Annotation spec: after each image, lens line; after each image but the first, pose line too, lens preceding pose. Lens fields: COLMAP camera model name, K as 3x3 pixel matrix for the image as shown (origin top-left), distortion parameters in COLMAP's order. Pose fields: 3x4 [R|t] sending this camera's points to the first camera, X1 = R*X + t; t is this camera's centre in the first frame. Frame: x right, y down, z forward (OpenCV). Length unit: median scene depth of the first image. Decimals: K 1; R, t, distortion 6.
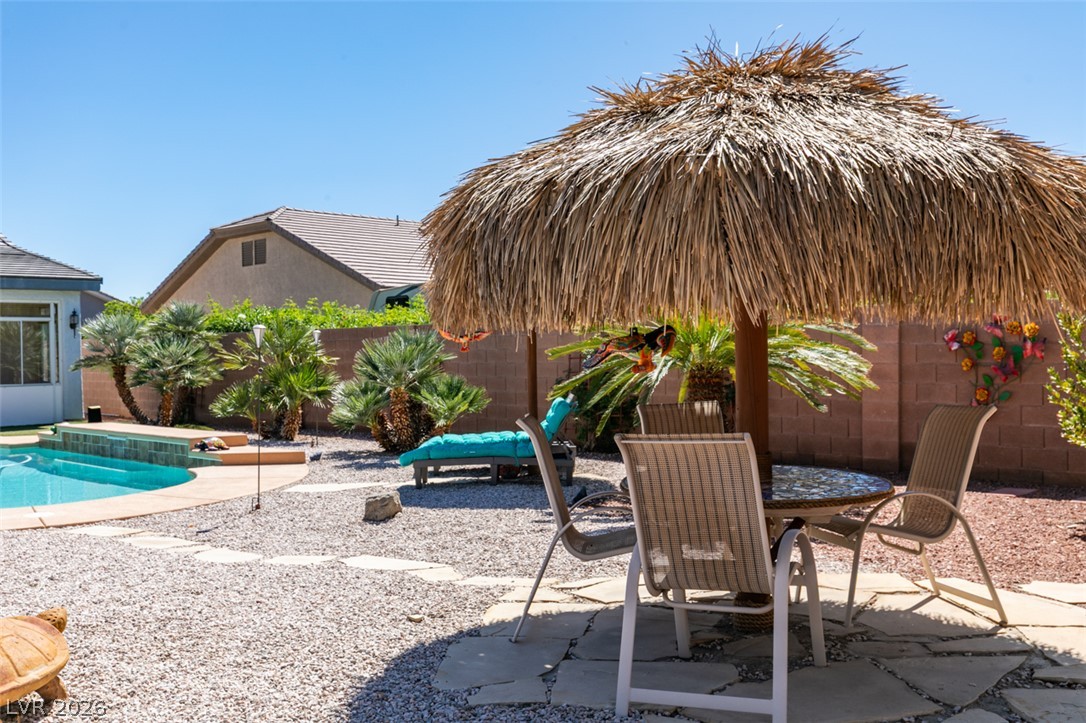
lens RADIAL K [[1036.6, 0, 543.0], [0, 1036.6, 361.5], [0, 0, 1]] dist [0.006596, 0.001096]
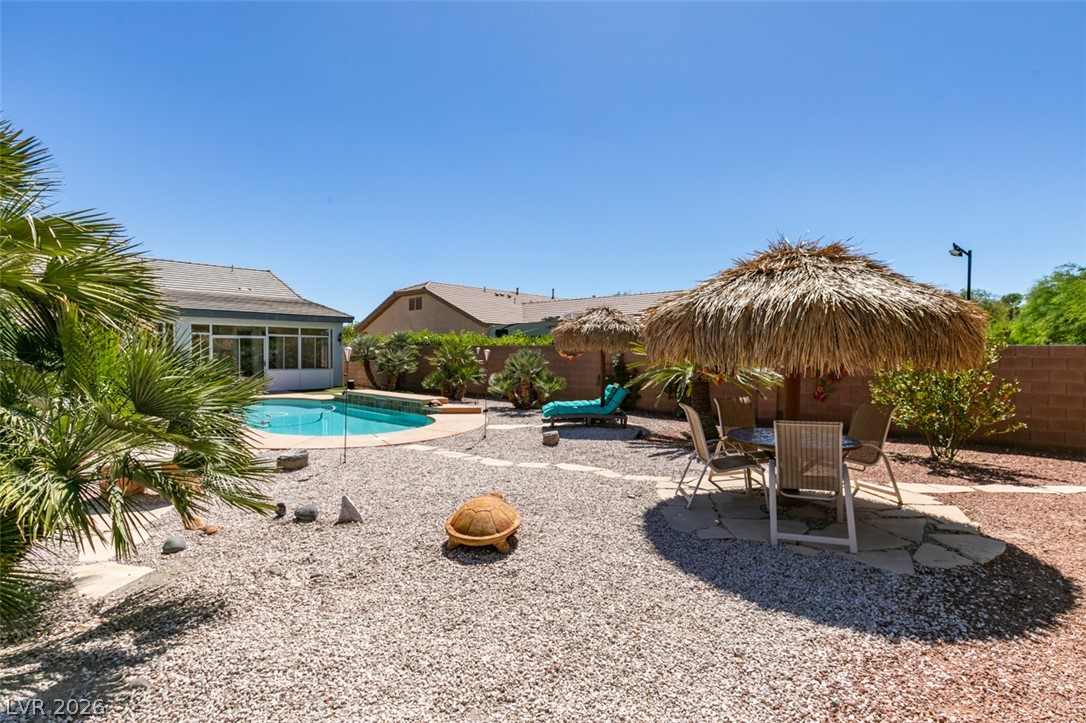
lens RADIAL K [[517.4, 0, 543.0], [0, 517.4, 361.5], [0, 0, 1]] dist [-0.001816, -0.000066]
pose [[0.999432, 0.021590, 0.025878, -0.134411], [-0.021816, 0.999726, 0.008470, -0.016350], [-0.025688, -0.009030, 0.999629, -0.031961]]
